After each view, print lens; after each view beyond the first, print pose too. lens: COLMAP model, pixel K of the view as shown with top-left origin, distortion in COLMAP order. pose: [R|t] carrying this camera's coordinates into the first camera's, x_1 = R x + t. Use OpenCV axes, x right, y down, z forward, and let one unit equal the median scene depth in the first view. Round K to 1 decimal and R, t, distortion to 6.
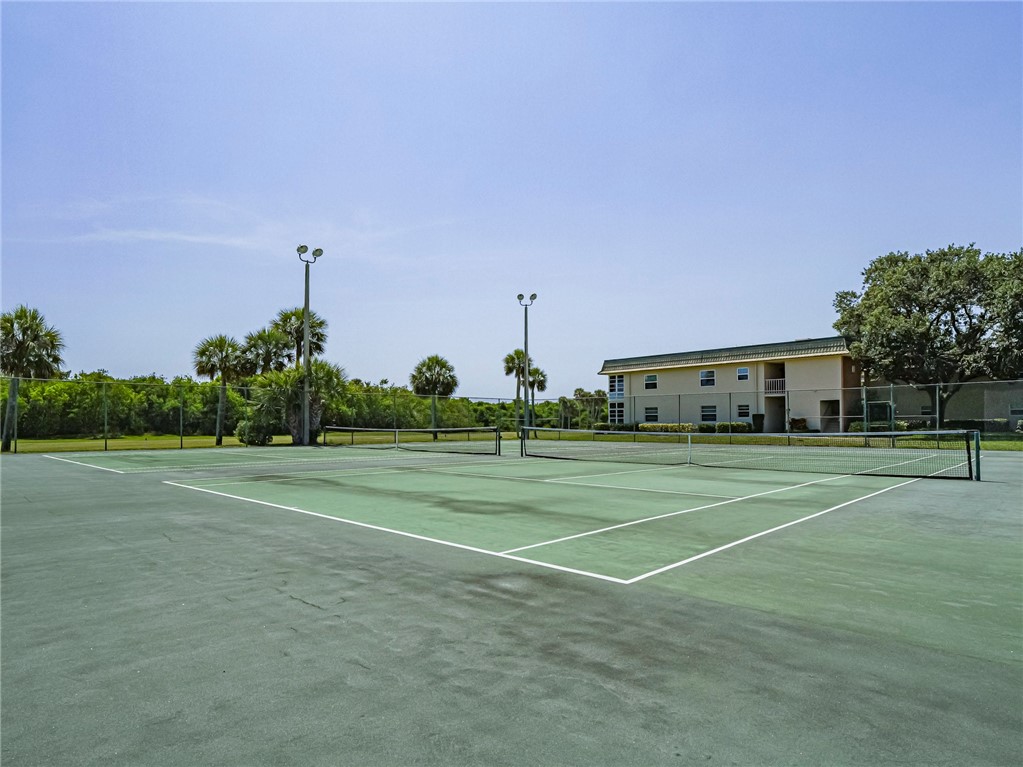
lens RADIAL K [[615.2, 0, 511.5], [0, 615.2, 383.5], [0, 0, 1]] dist [0.056123, 0.000391]
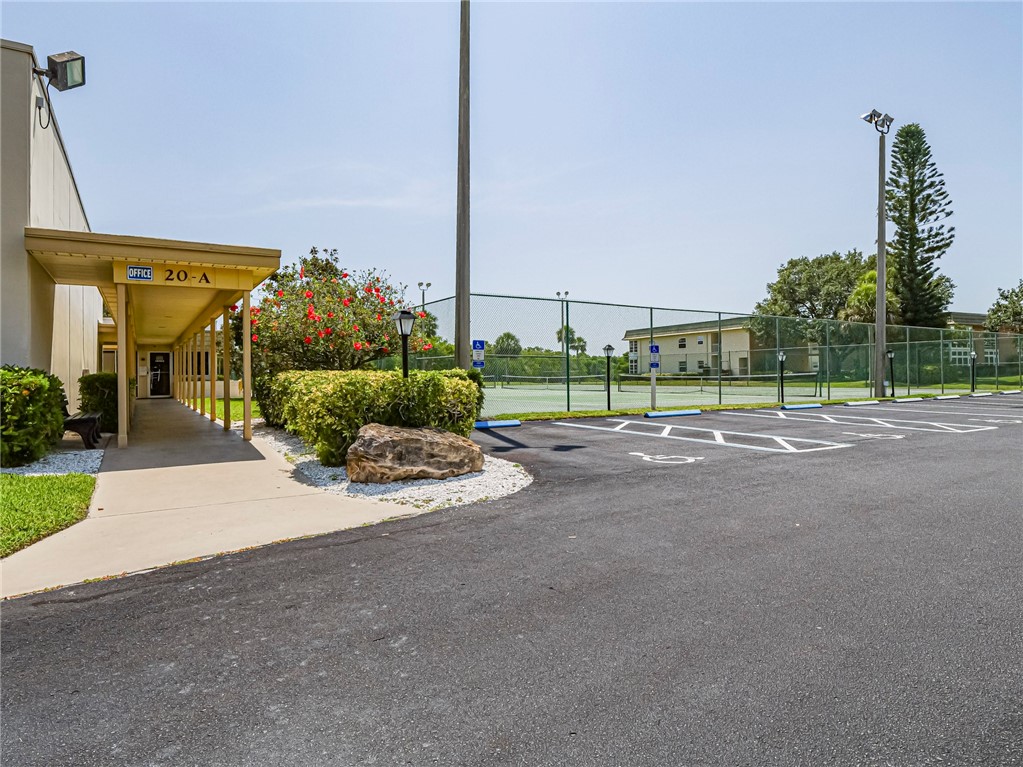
lens RADIAL K [[599.9, 0, 511.5], [0, 599.9, 383.5], [0, 0, 1]] dist [-0.000187, -0.000009]
pose [[0.969153, -0.003287, -0.246437, 0.255479], [0.022034, 0.997062, 0.073356, -0.024852], [0.245472, -0.076524, 0.966379, -0.489063]]
